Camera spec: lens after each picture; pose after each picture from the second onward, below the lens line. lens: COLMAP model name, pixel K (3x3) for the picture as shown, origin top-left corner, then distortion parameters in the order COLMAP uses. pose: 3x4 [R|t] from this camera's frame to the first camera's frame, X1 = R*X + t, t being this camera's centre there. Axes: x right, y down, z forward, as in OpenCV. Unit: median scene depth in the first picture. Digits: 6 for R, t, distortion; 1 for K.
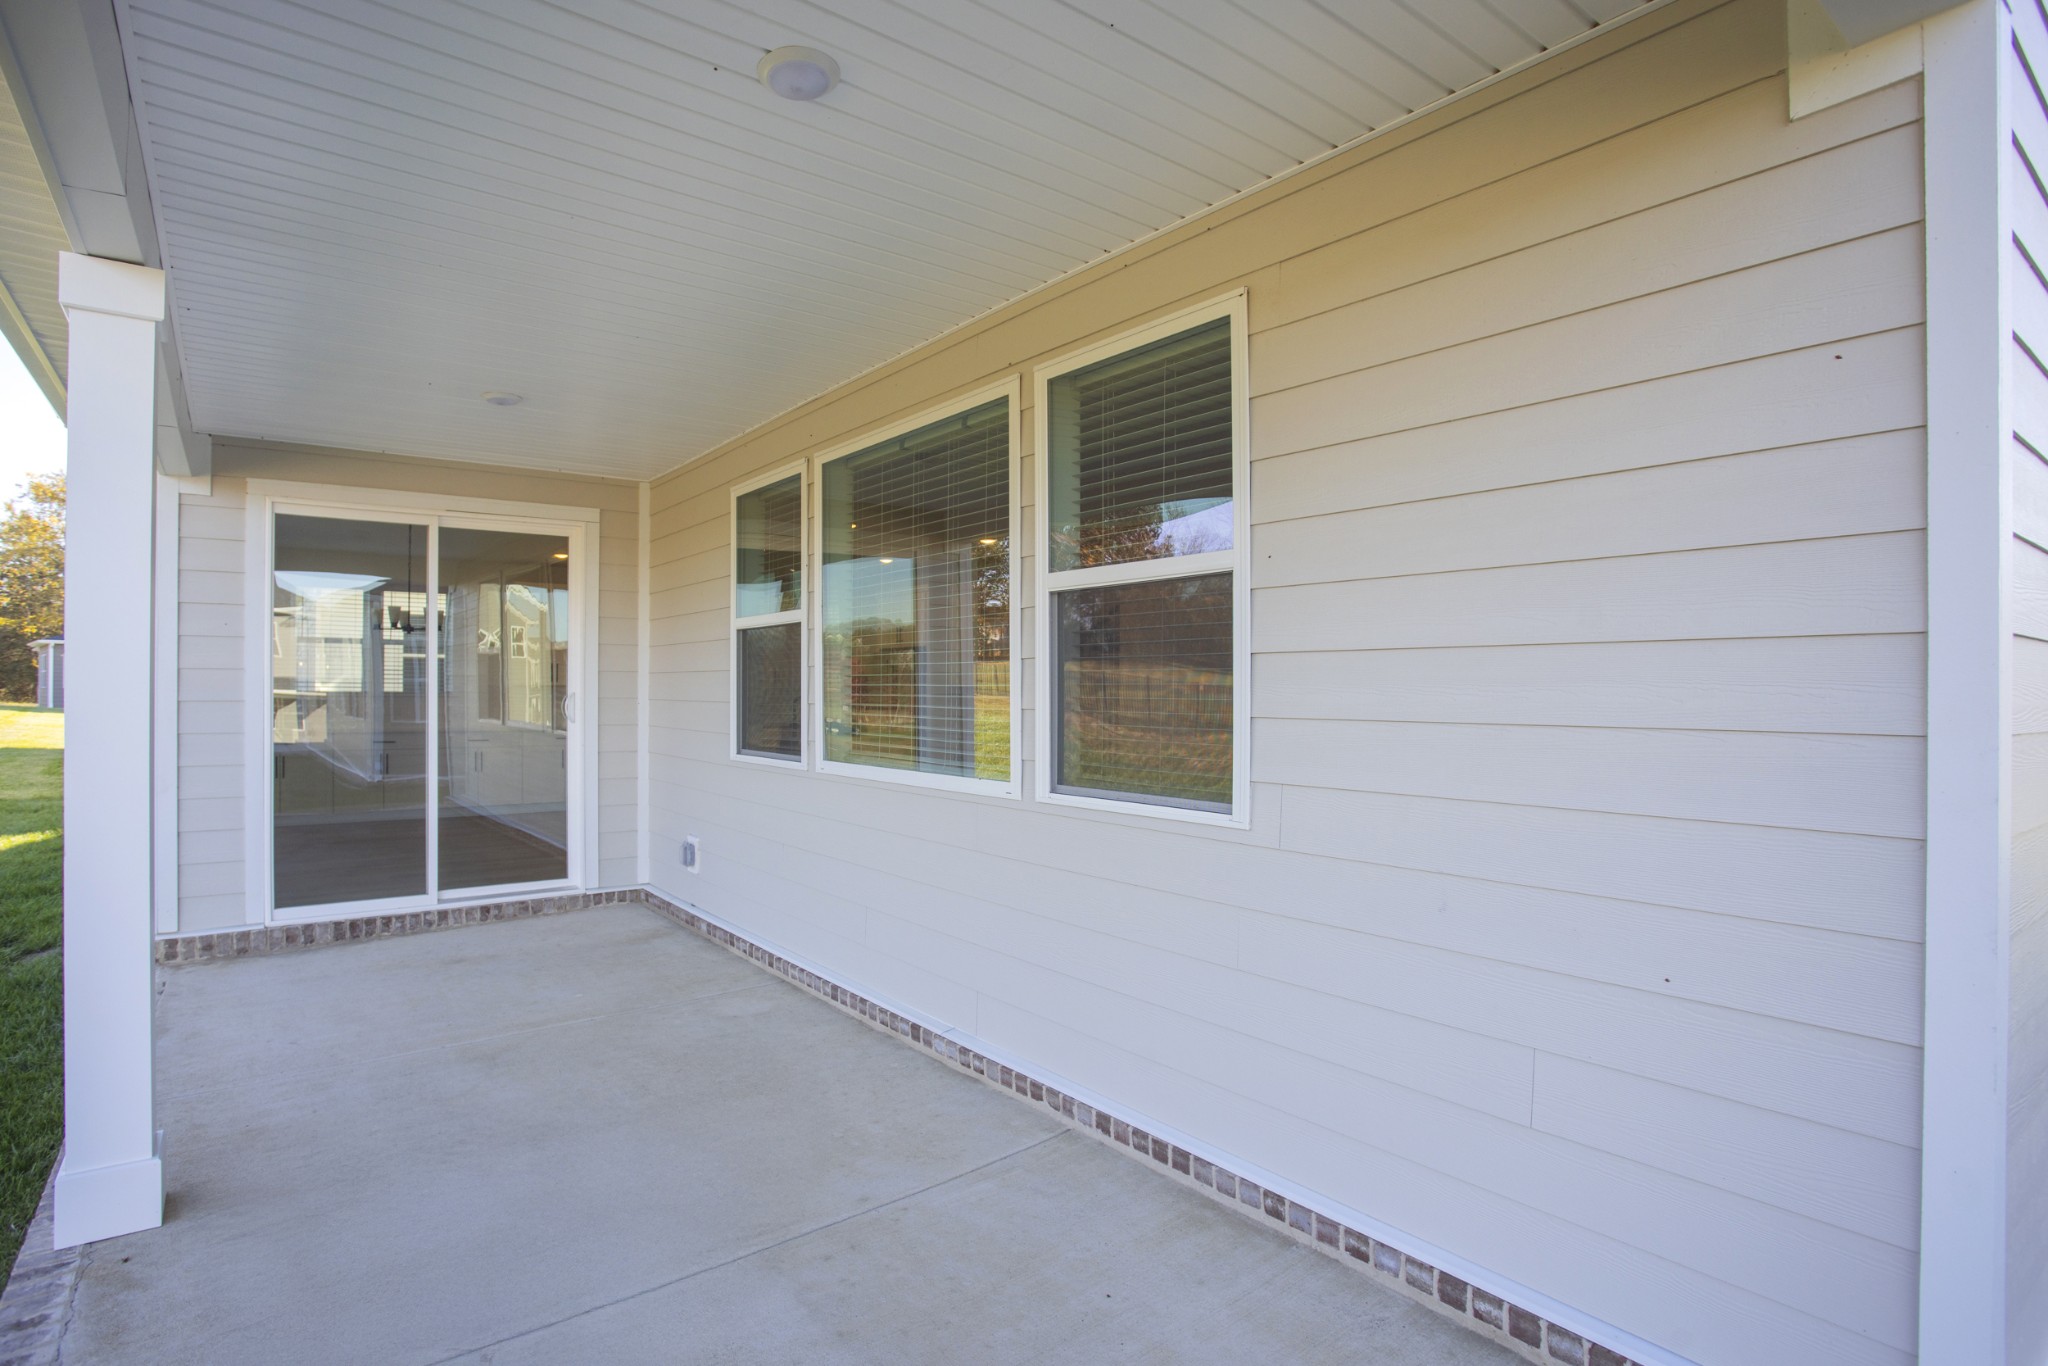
lens RADIAL K [[1015.5, 0, 1024.0], [0, 1015.5, 683.0], [0, 0, 1]] dist [0.001086, 0.000439]
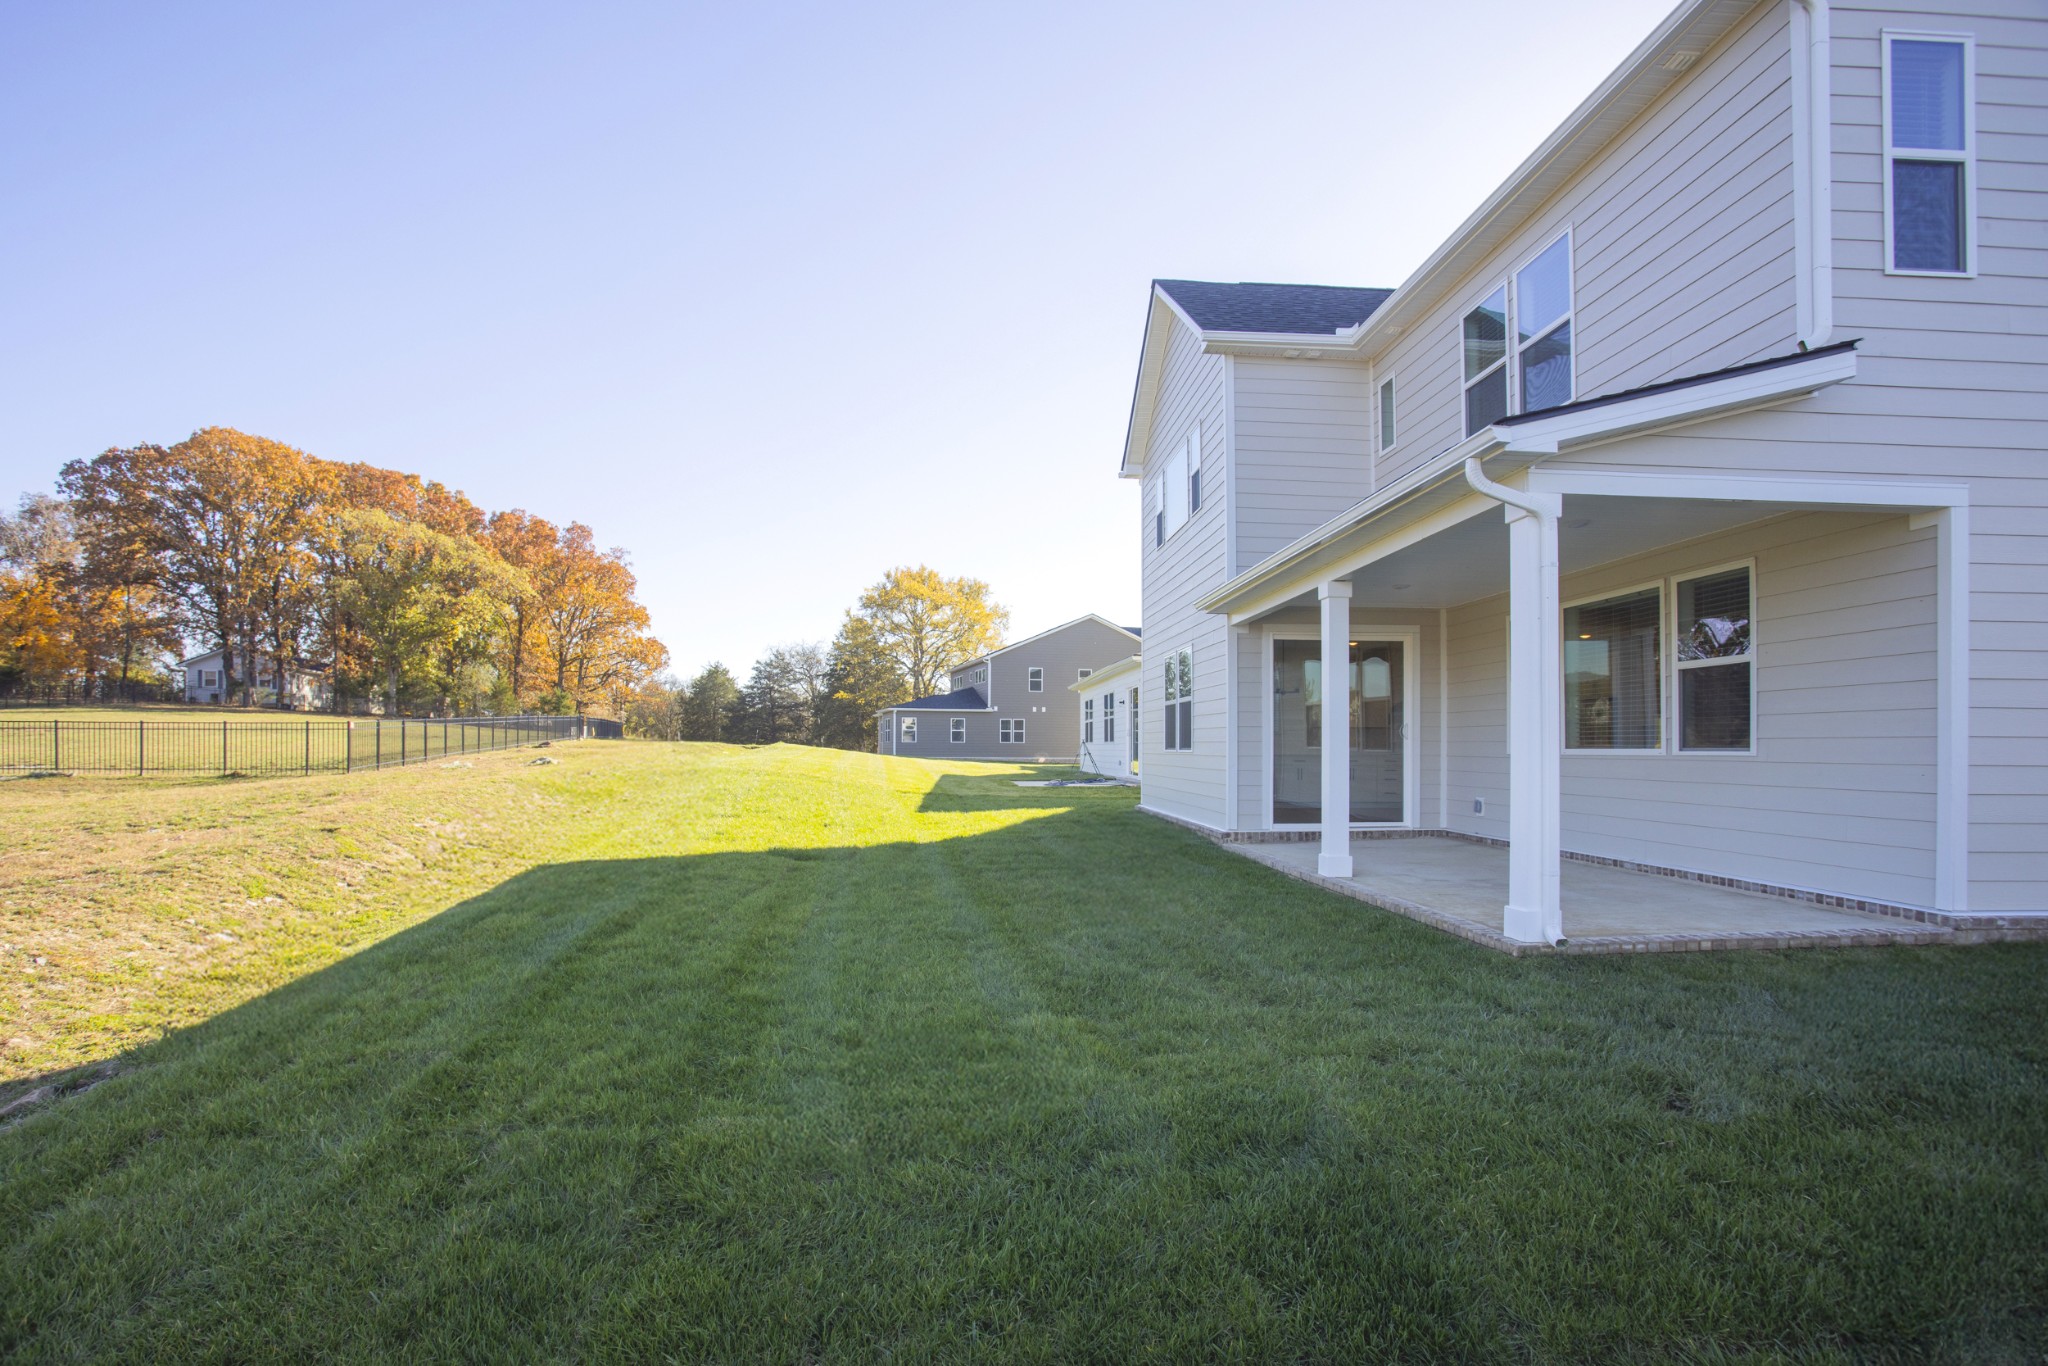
lens RADIAL K [[1067.2, 0, 1025.0], [0, 1067.2, 738.9], [0, 0, 1]] dist [-0.001547, 0.000408]
pose [[0.825723, -0.001121, -0.564074, 0.102062], [-0.002224, 0.999984, -0.005243, 0.056219], [0.564071, 0.005584, 0.825707, -1.171570]]
